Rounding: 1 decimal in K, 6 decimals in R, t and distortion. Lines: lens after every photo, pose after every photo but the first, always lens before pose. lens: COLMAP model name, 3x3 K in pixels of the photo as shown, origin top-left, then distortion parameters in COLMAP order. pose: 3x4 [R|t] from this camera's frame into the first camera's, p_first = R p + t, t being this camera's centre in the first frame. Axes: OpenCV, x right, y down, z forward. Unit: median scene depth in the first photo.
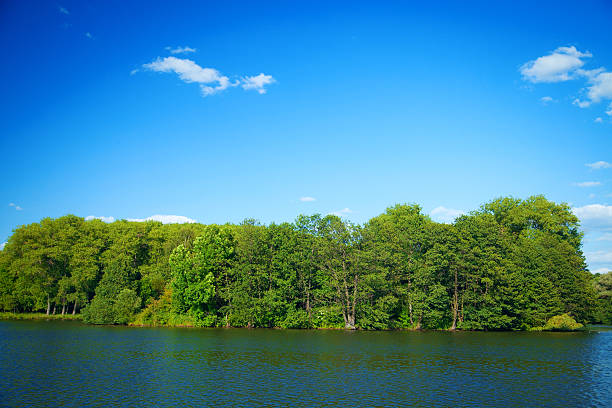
lens RADIAL K [[436.8, 0, 309.1], [0, 436.8, 213.0], [0, 0, 1]] dist [-0.112697, 0.070810]
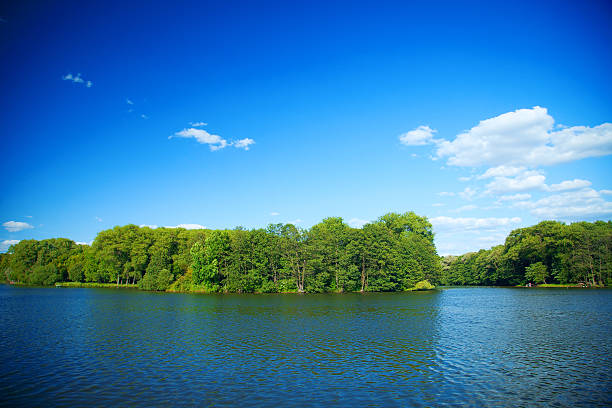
lens RADIAL K [[436.8, 0, 309.1], [0, 436.8, 213.0], [0, 0, 1]] dist [-0.112697, 0.070810]
pose [[0.997733, -0.003222, 0.067214, 0.016083], [0.004845, 0.999700, -0.023998, 0.004623], [-0.067116, 0.024270, 0.997450, -0.682504]]
